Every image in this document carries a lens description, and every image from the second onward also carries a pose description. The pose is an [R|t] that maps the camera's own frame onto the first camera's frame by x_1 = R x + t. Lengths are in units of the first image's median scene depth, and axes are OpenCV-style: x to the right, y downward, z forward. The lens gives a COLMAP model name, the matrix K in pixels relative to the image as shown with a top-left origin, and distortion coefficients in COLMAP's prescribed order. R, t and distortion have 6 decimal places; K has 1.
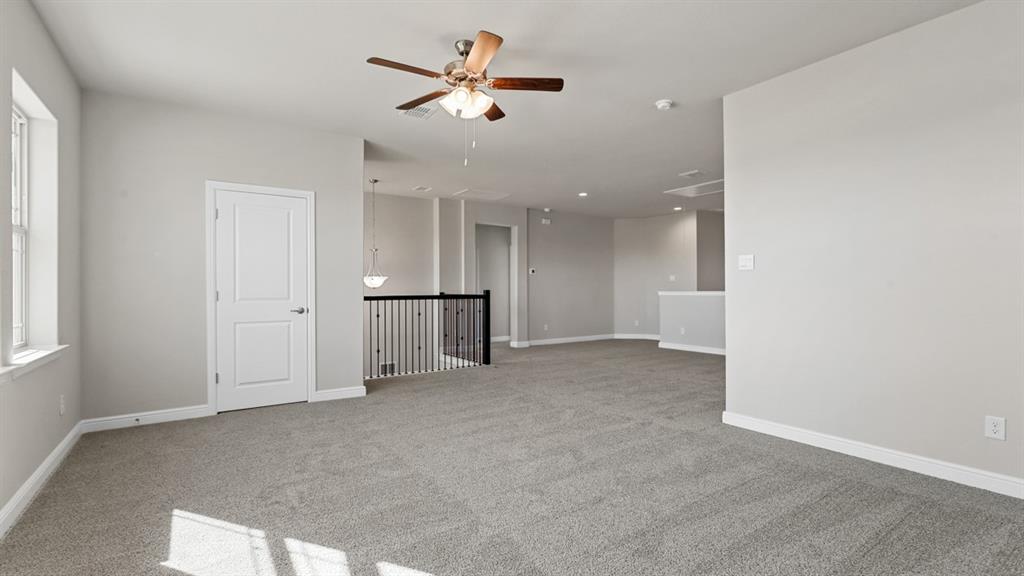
lens RADIAL K [[462.0, 0, 511.8], [0, 462.0, 291.9], [0, 0, 1]] dist [-0.000012, 0.000219]
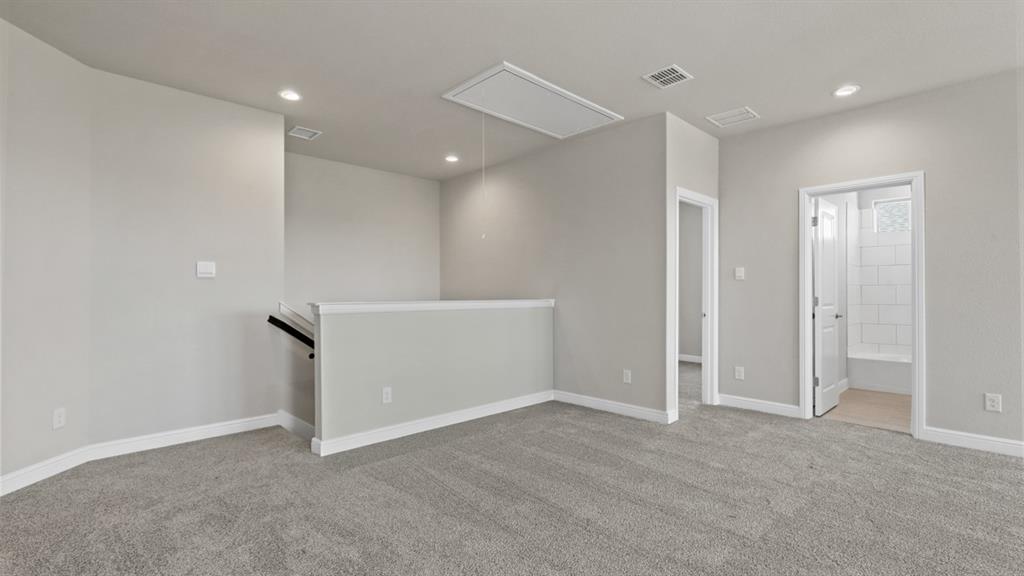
lens RADIAL K [[462.0, 0, 511.8], [0, 462.0, 291.9], [0, 0, 1]] dist [-0.000012, 0.000219]
pose [[-0.161282, 0.005805, 0.986891, -0.083268], [0.008049, 0.999957, -0.004567, -0.009244], [-0.986875, 0.007207, -0.161322, 1.085758]]
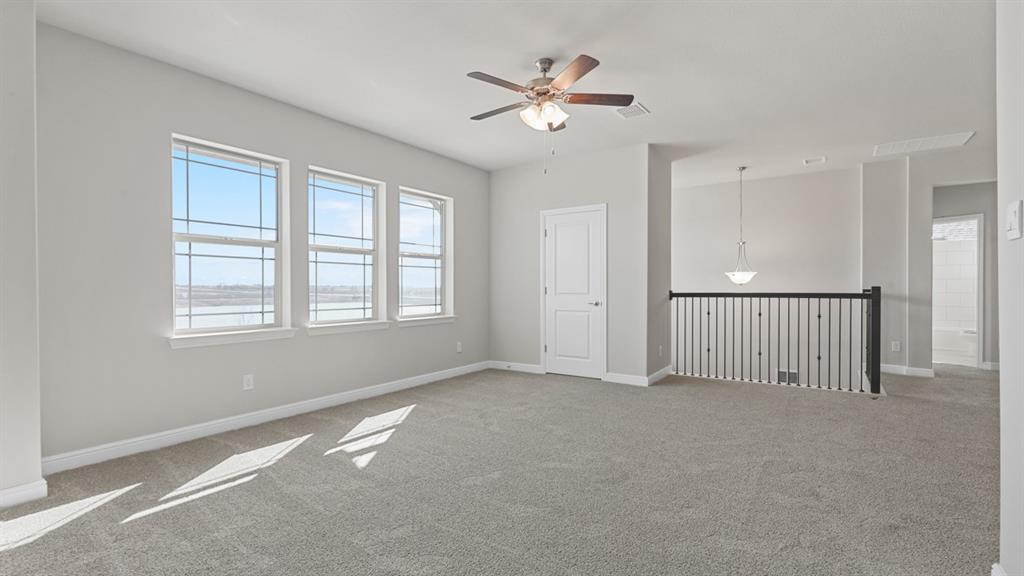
lens RADIAL K [[462.0, 0, 511.8], [0, 462.0, 291.9], [0, 0, 1]] dist [-0.000012, 0.000219]
pose [[0.365342, 0.010865, -0.930810, 0.363027], [-0.003501, 0.999941, 0.010298, -0.001122], [0.930867, -0.000504, 0.365359, 0.214605]]
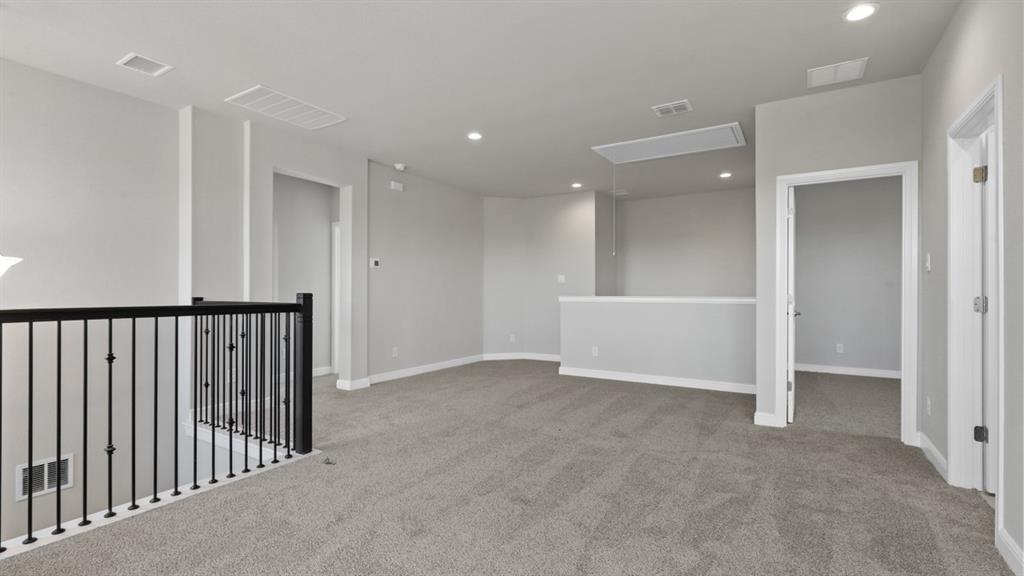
lens RADIAL K [[461.7, 0, 512.1], [0, 461.7, 293.6], [0, 0, 1]] dist [0.000500, -0.006022]
pose [[0.914051, 0.005090, 0.405567, -0.047696], [-0.003817, 0.999985, -0.003947, -0.002313], [-0.405581, 0.002060, 0.914057, 0.448479]]
